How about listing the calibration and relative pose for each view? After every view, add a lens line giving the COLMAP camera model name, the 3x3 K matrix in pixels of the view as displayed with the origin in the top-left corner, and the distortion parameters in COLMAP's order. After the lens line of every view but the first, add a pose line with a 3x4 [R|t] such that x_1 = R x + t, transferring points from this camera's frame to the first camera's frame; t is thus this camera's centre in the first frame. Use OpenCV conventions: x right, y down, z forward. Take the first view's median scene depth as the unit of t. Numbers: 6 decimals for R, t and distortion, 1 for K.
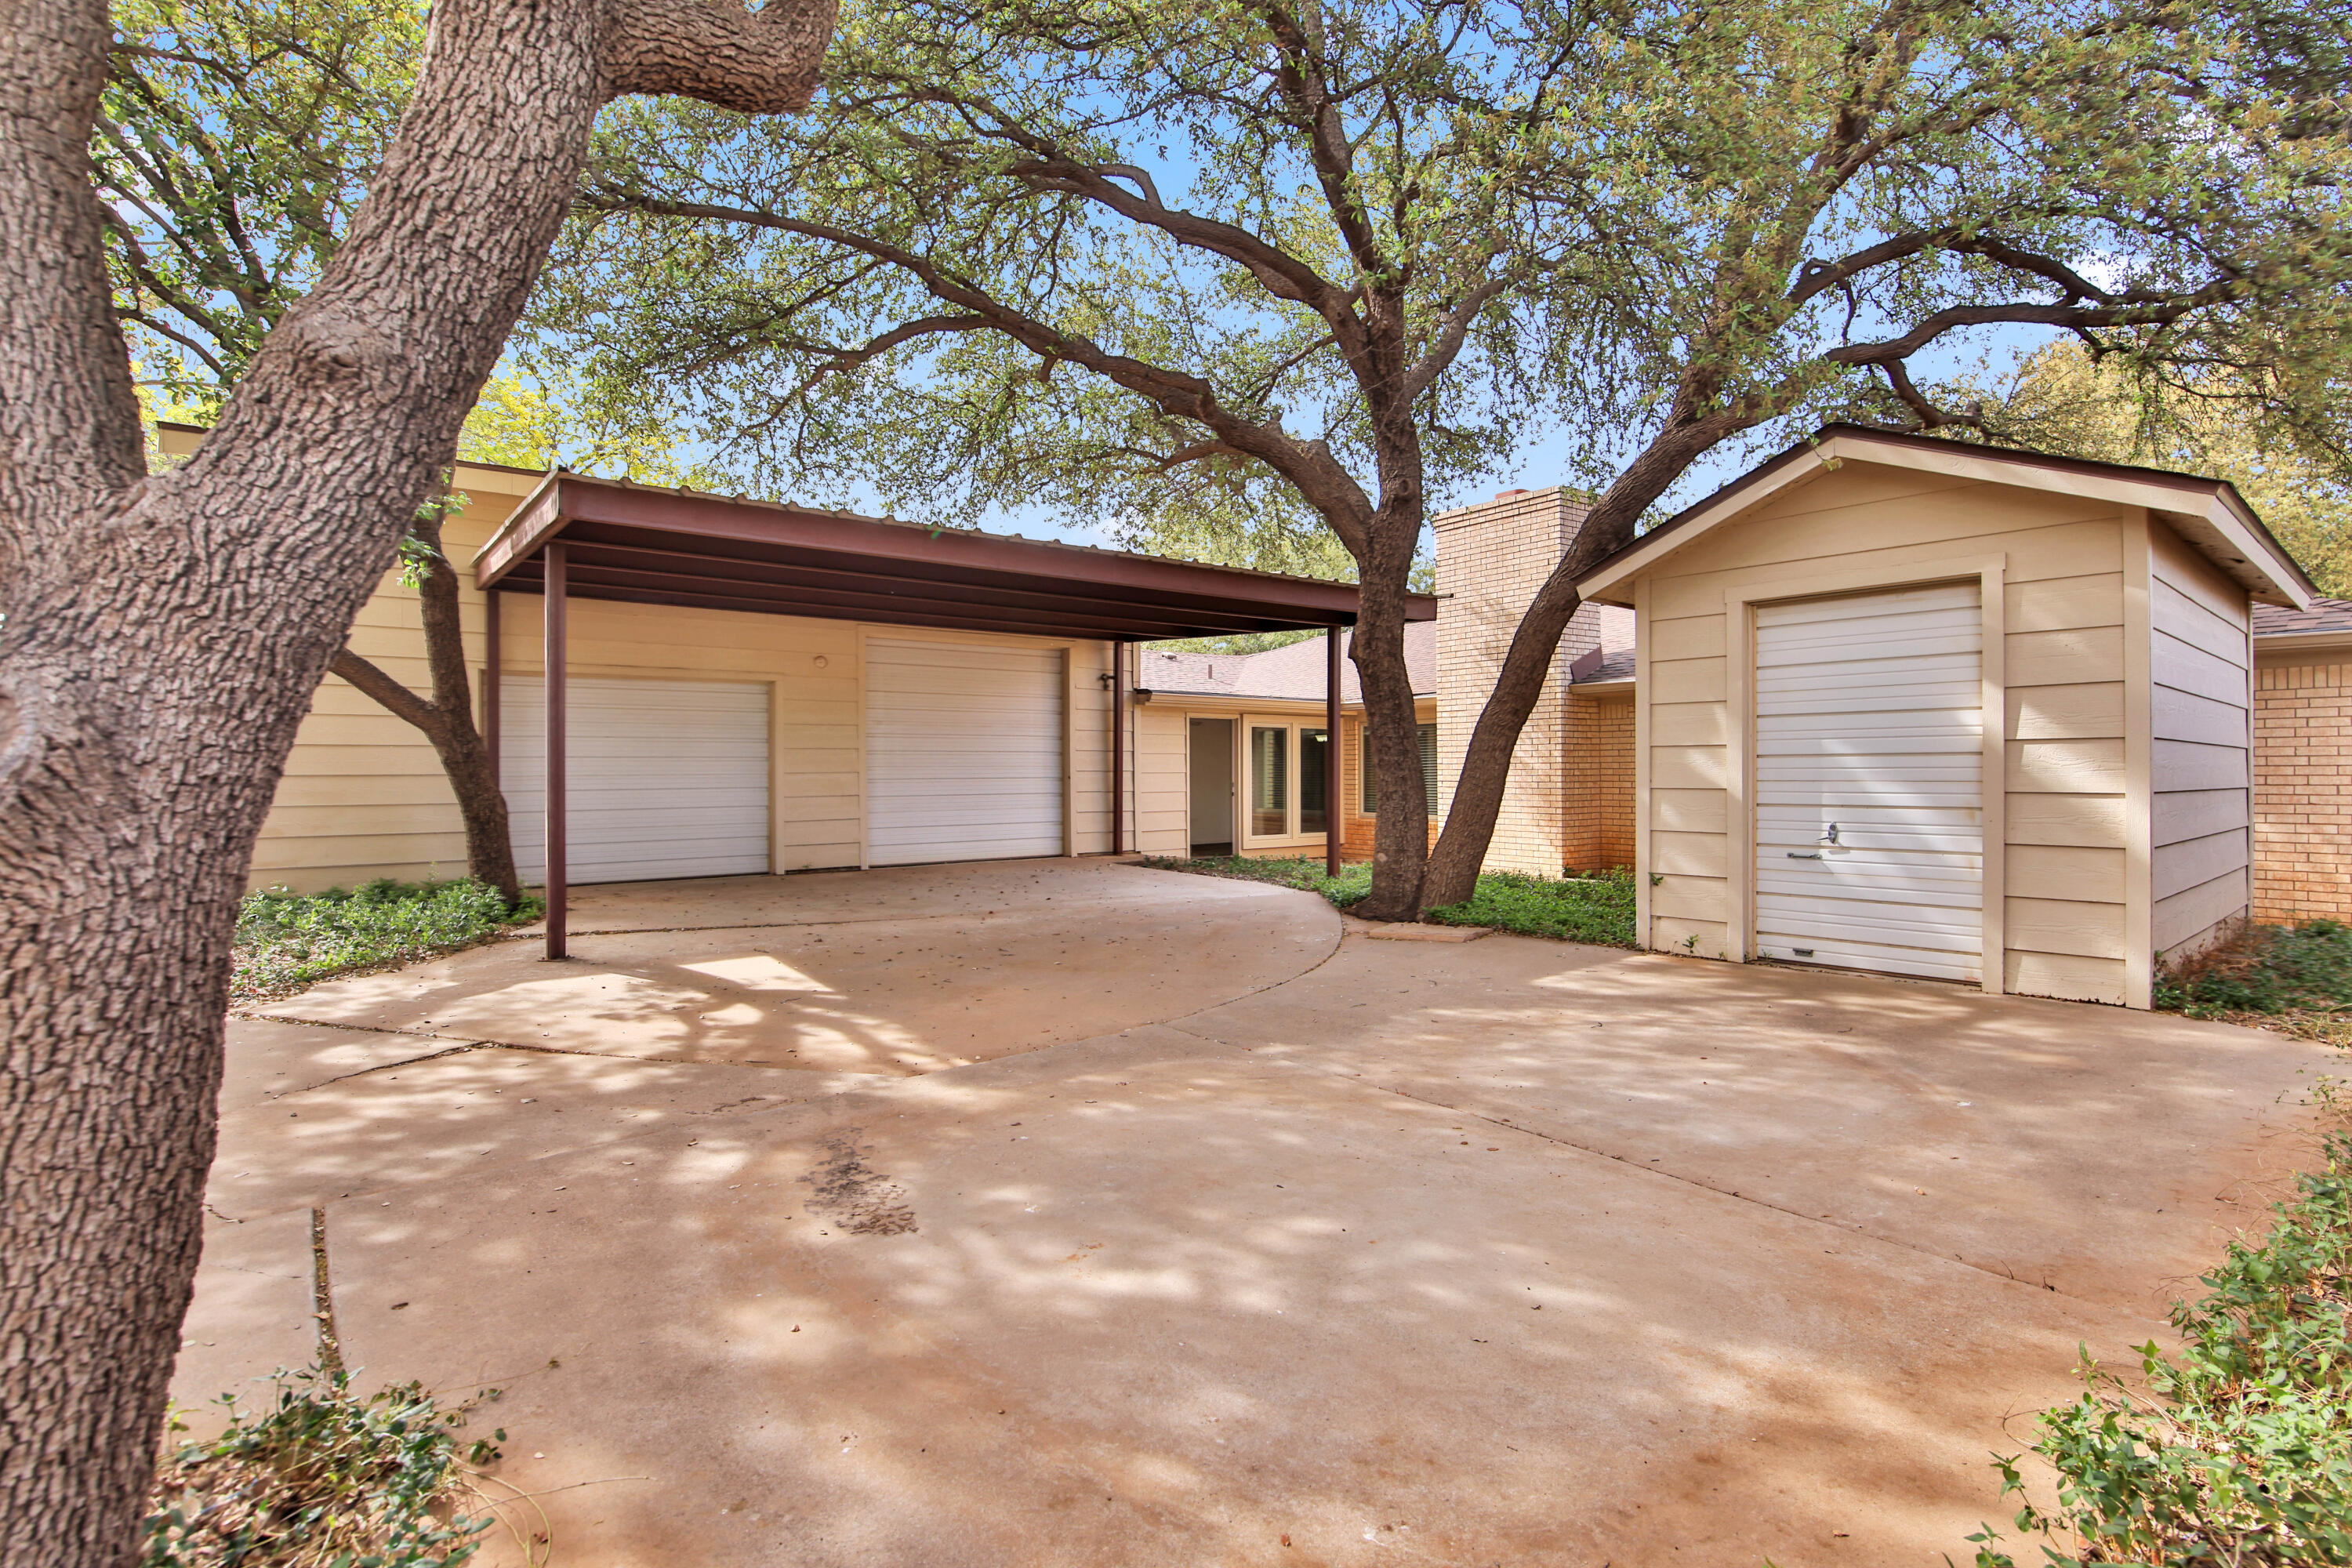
lens RADIAL K [[1091.9, 0, 1211.9], [0, 1091.9, 766.8], [0, 0, 1]] dist [0.004978, -0.011220]
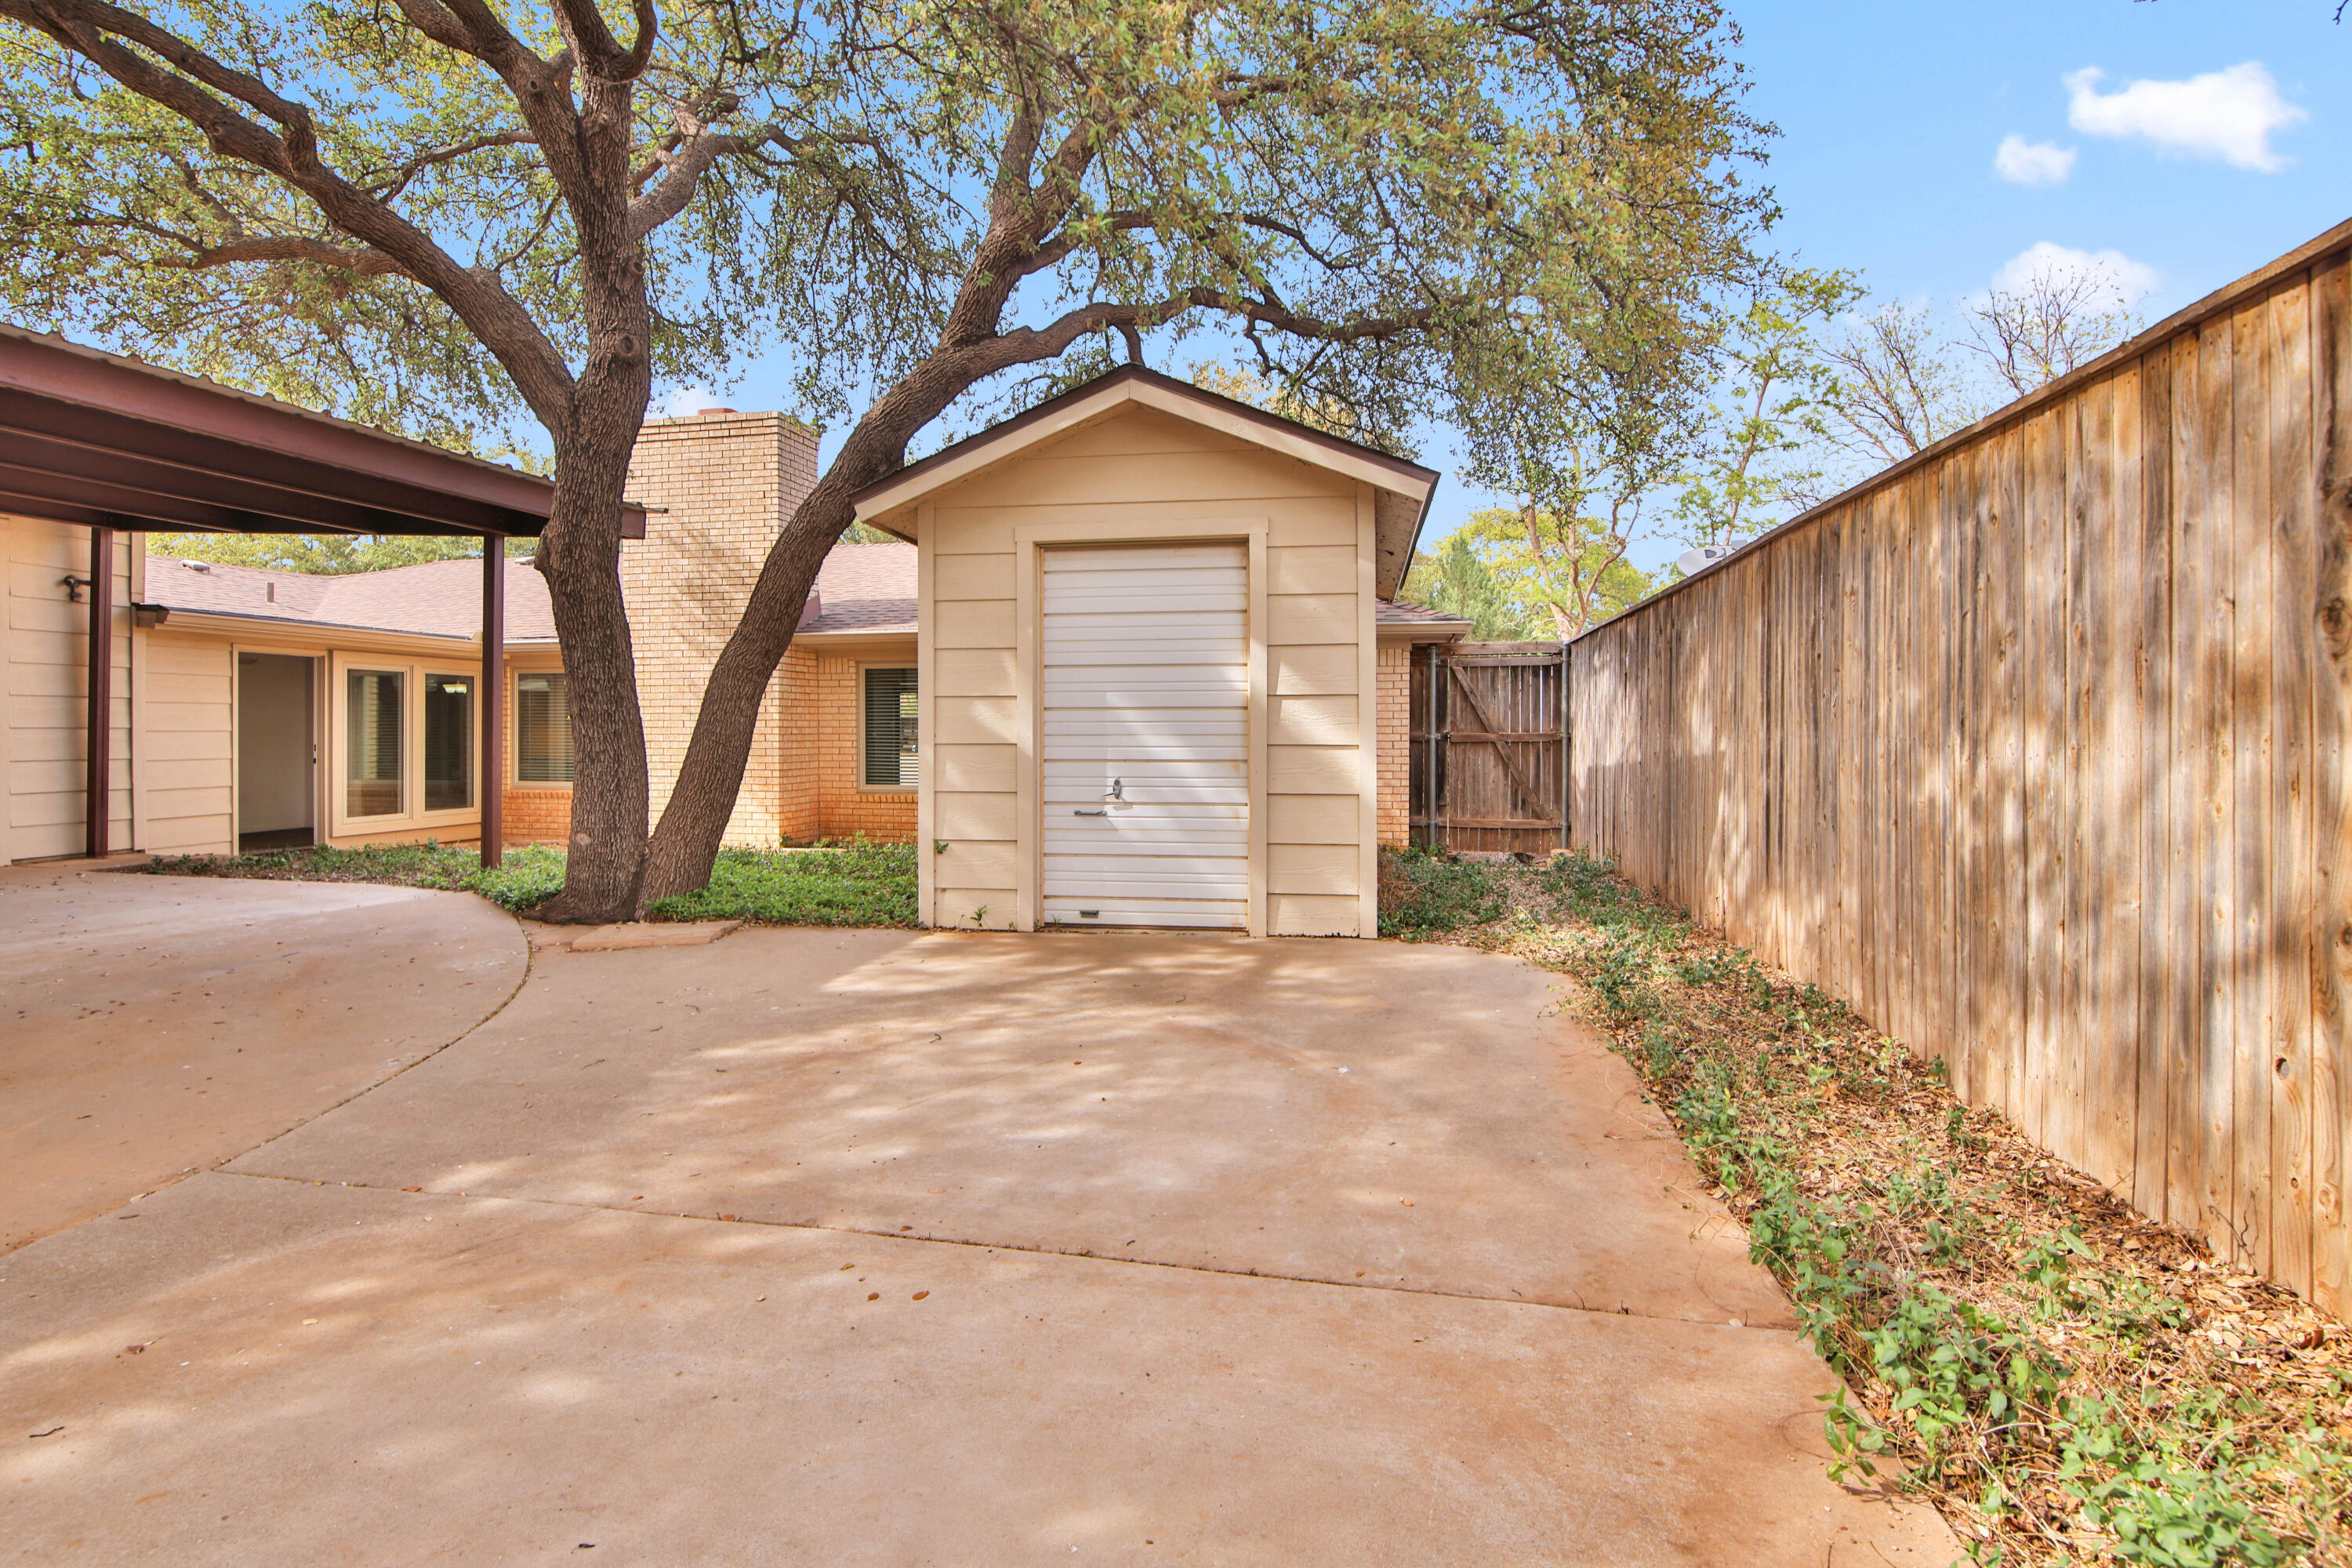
lens RADIAL K [[1091.9, 0, 1154.7], [0, 1091.9, 730.9], [0, 0, 1]] dist [0.004978, -0.011220]
pose [[0.772507, 0.002952, 0.634999, -0.023383], [-0.003175, 0.999995, -0.000786, 0.009411], [-0.634998, -0.001409, 0.772512, 0.216356]]
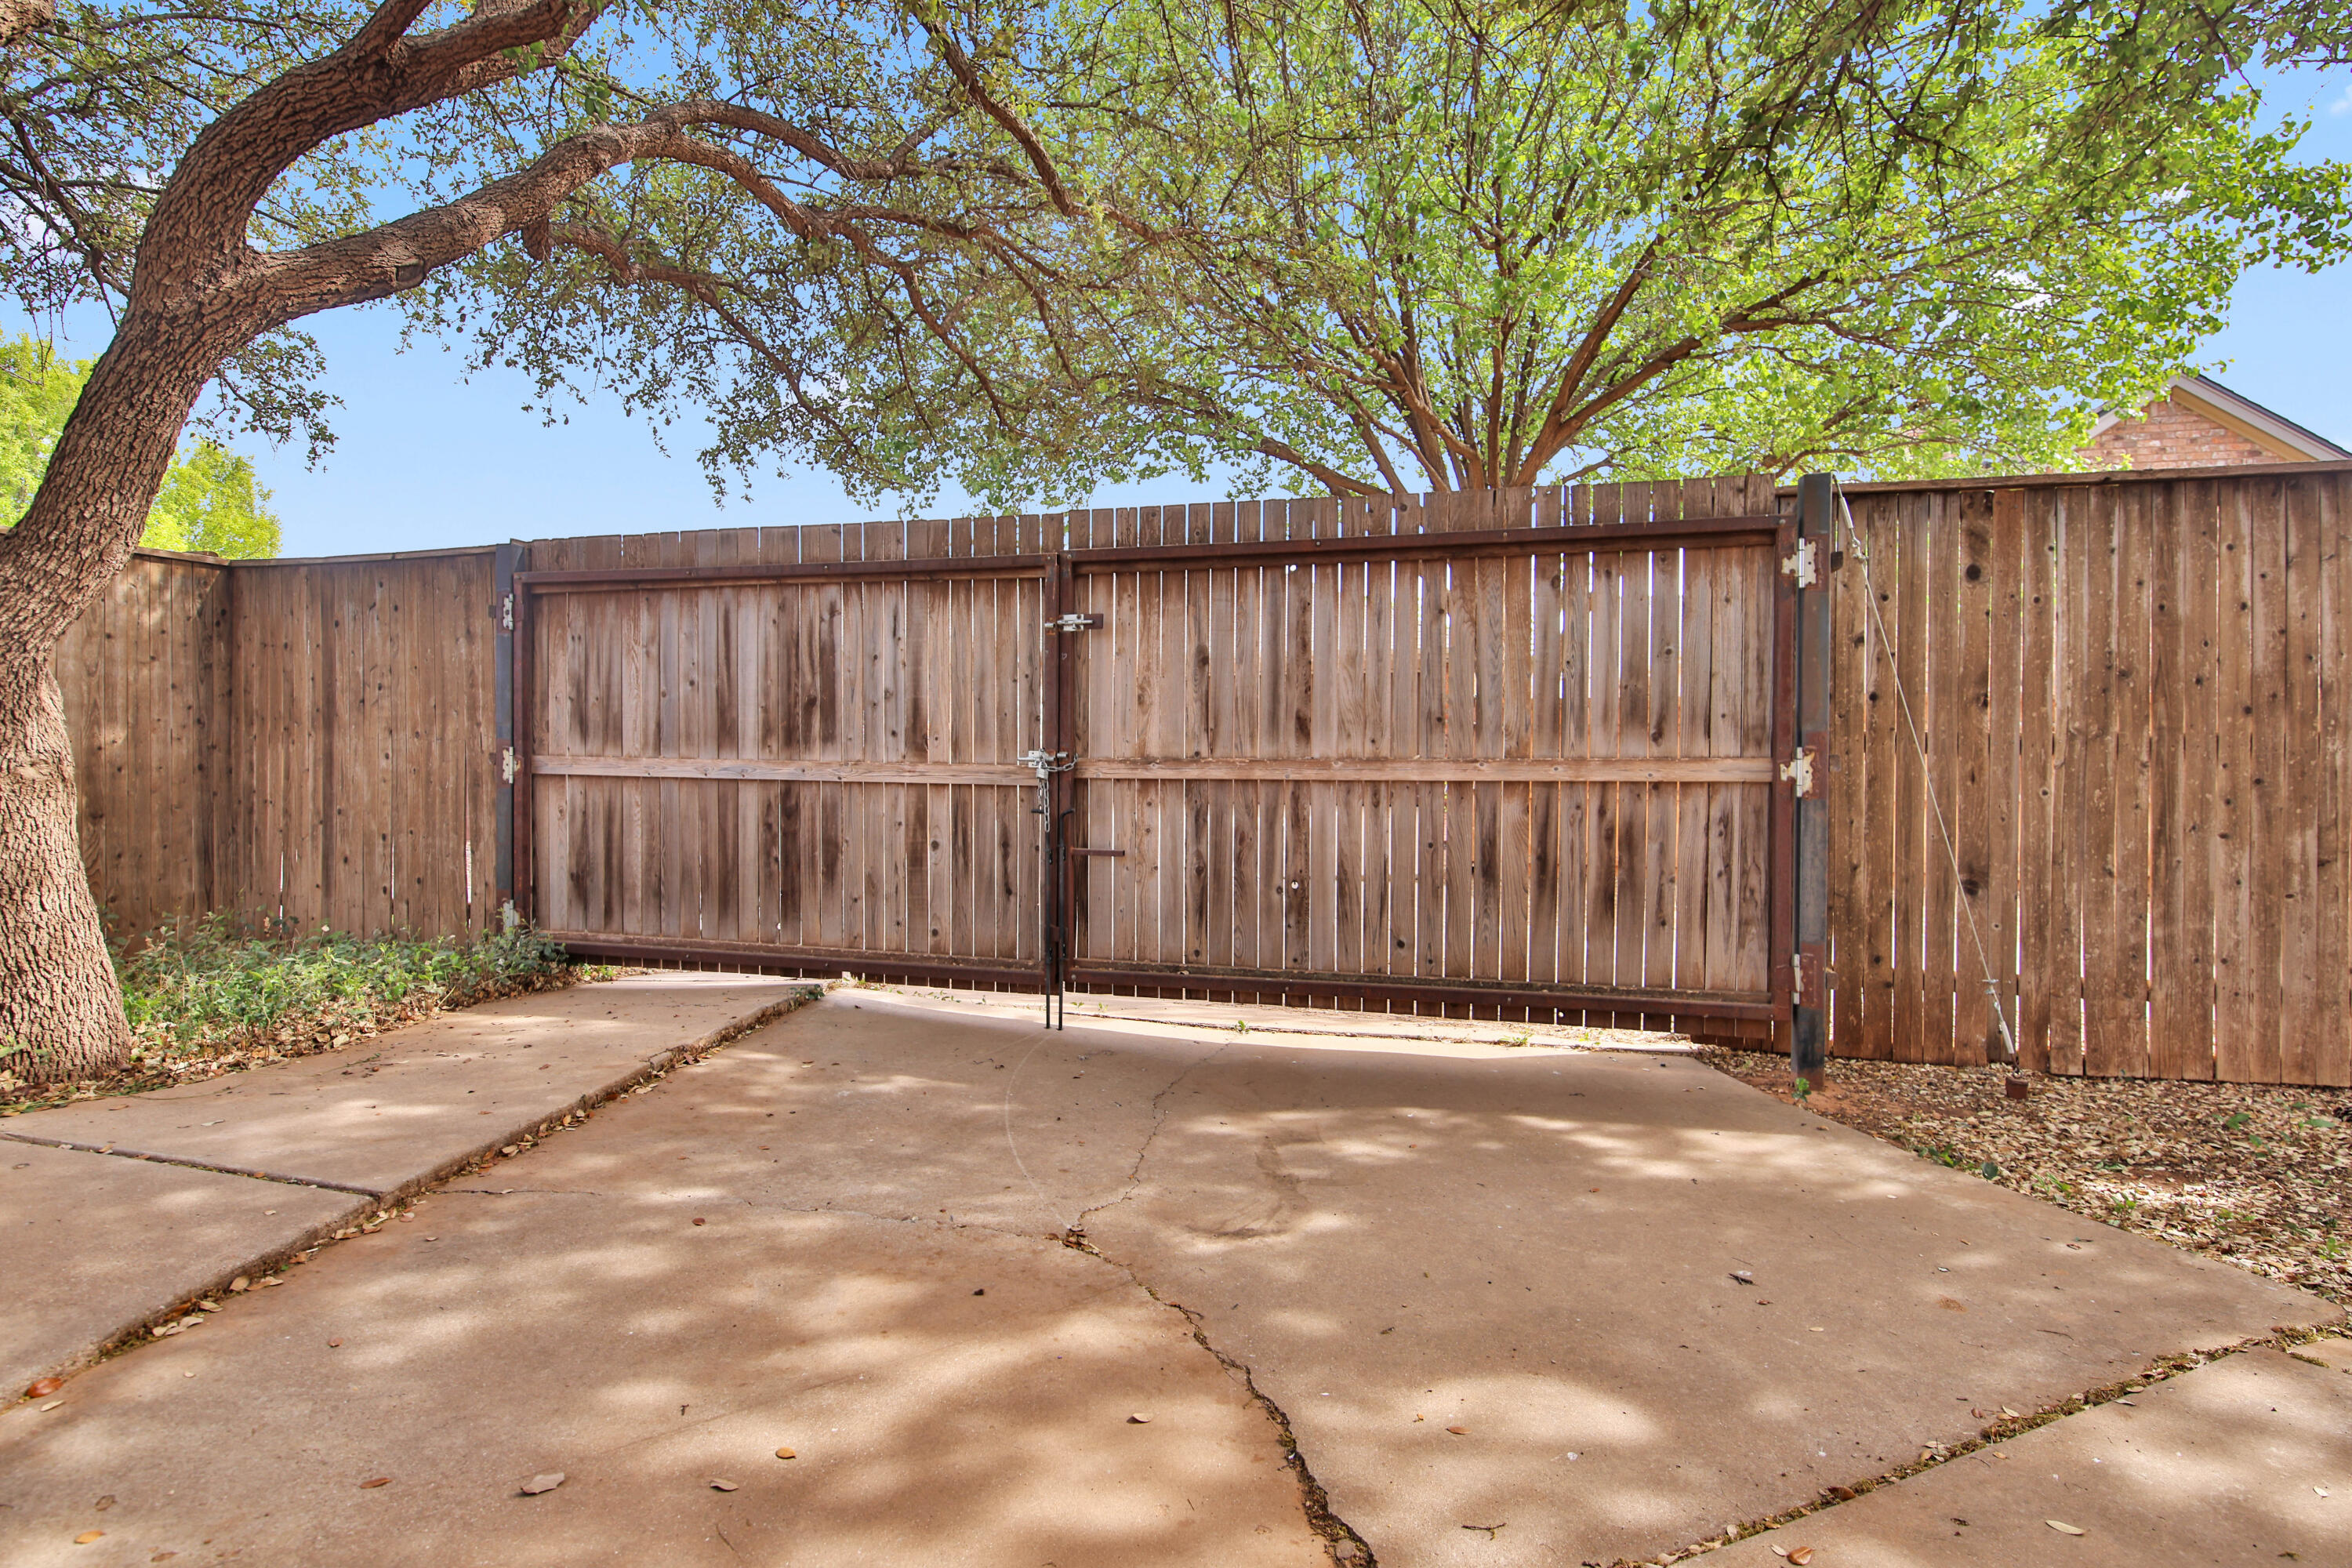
lens RADIAL K [[1091.9, 0, 1197.4], [0, 1091.9, 755.8], [0, 0, 1]] dist [0.004978, -0.011220]
pose [[-0.792589, 0.002719, -0.609750, -0.359452], [0.003535, 0.999994, -0.000135, 0.033338], [0.609746, -0.002262, -0.792594, 0.900249]]
